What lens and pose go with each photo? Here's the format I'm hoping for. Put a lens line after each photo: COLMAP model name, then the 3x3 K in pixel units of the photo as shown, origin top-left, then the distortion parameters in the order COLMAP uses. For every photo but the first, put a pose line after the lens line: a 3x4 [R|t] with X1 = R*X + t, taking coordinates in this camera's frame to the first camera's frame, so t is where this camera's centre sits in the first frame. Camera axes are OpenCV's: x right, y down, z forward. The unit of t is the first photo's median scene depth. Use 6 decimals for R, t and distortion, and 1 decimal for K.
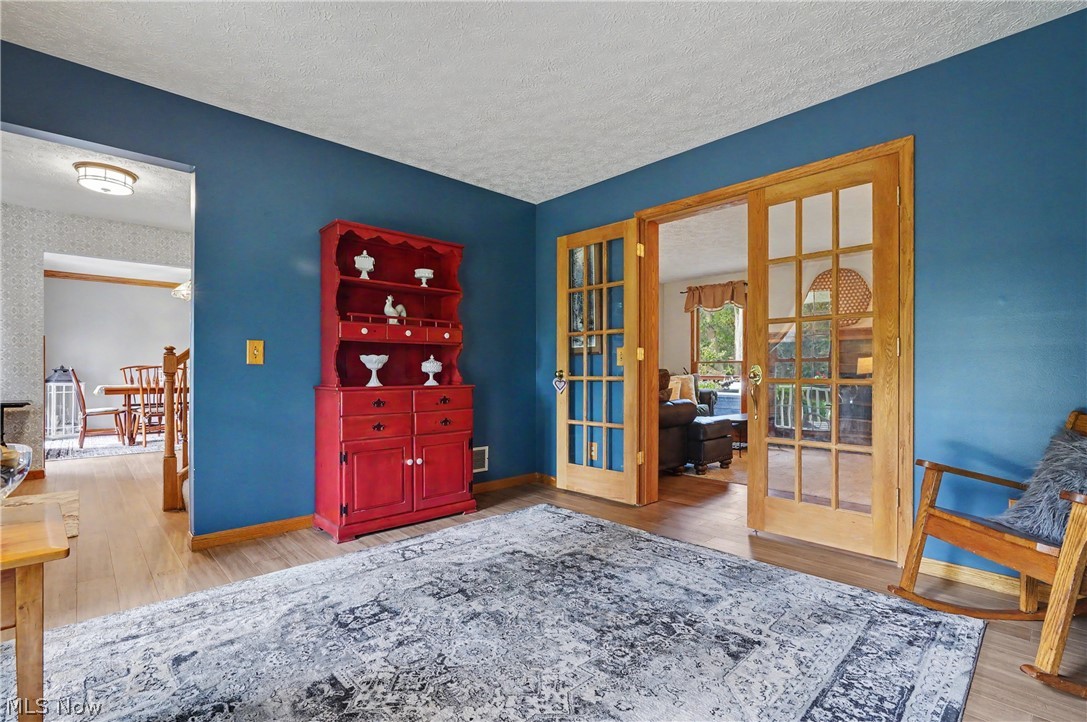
lens RADIAL K [[497.1, 0, 542.3], [0, 497.1, 369.6], [0, 0, 1]] dist [-0.010341, 0.000229]
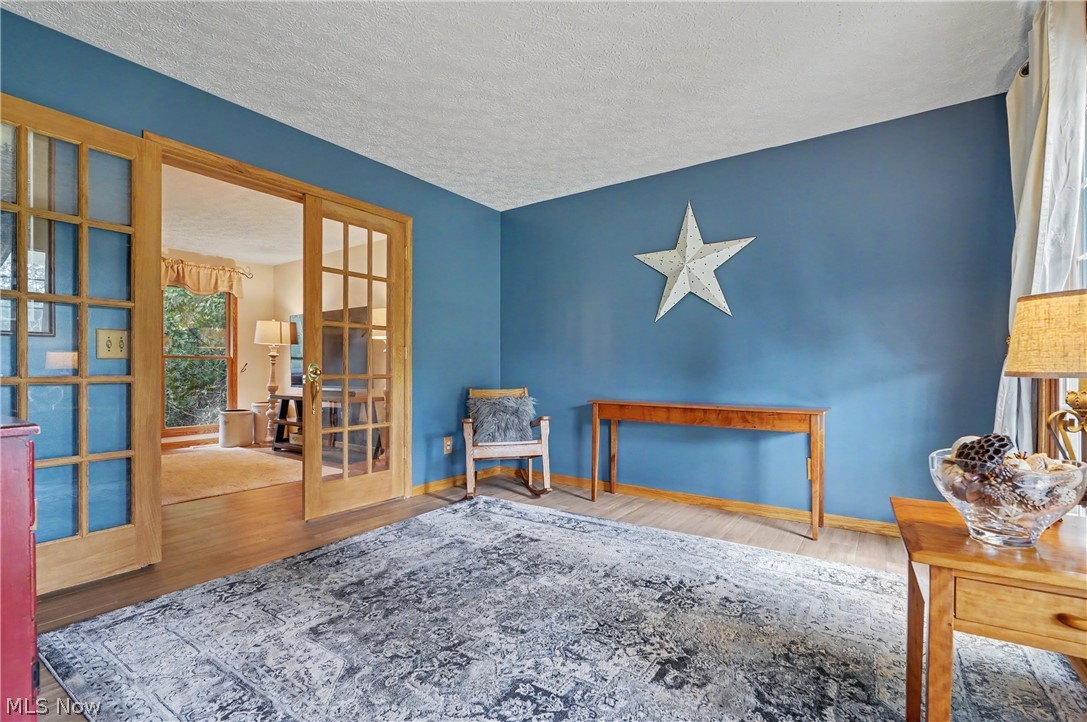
lens RADIAL K [[497.1, 0, 543.2], [0, 497.1, 367.3], [0, 0, 1]] dist [-0.010341, 0.000229]
pose [[-0.204615, 0.003994, 0.978834, -0.988741], [-0.005489, 0.999971, -0.005228, 0.005550], [-0.978827, -0.006442, -0.204587, 1.045025]]
